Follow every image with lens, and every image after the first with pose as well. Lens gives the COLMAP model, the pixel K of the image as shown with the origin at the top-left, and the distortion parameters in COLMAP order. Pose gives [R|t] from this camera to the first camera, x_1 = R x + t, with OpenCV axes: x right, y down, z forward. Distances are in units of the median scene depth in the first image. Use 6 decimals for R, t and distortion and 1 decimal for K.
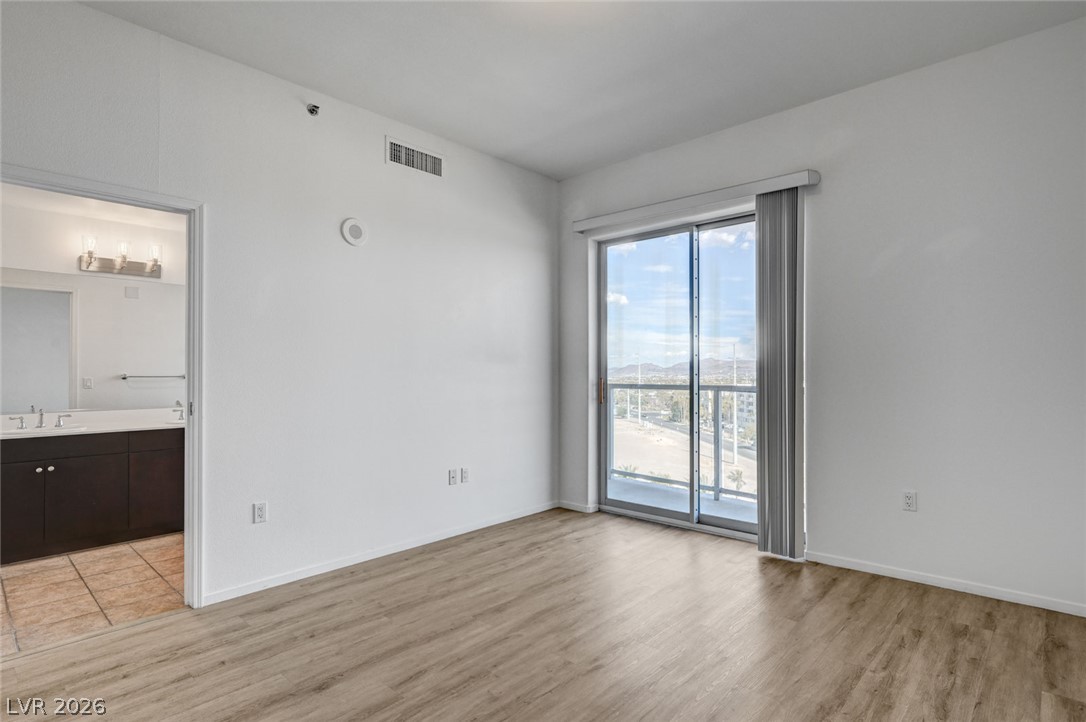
lens RADIAL K [[550.0, 0, 549.1], [0, 550.0, 372.4], [0, 0, 1]] dist [-0.000160, 0.000431]
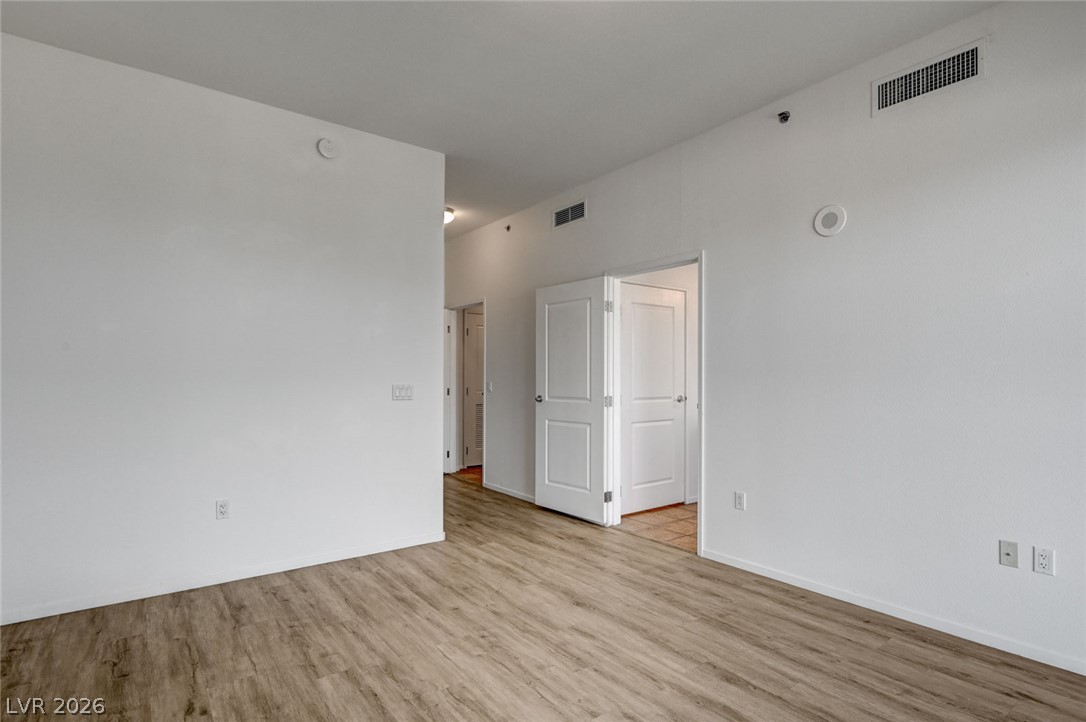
lens RADIAL K [[550.0, 0, 549.1], [0, 550.0, 372.4], [0, 0, 1]] dist [-0.000160, 0.000431]
pose [[-0.178943, -0.005793, -0.983842, 0.717919], [-0.000957, 0.999983, -0.005714, -0.006712], [0.983859, -0.000080, -0.178946, 0.859743]]
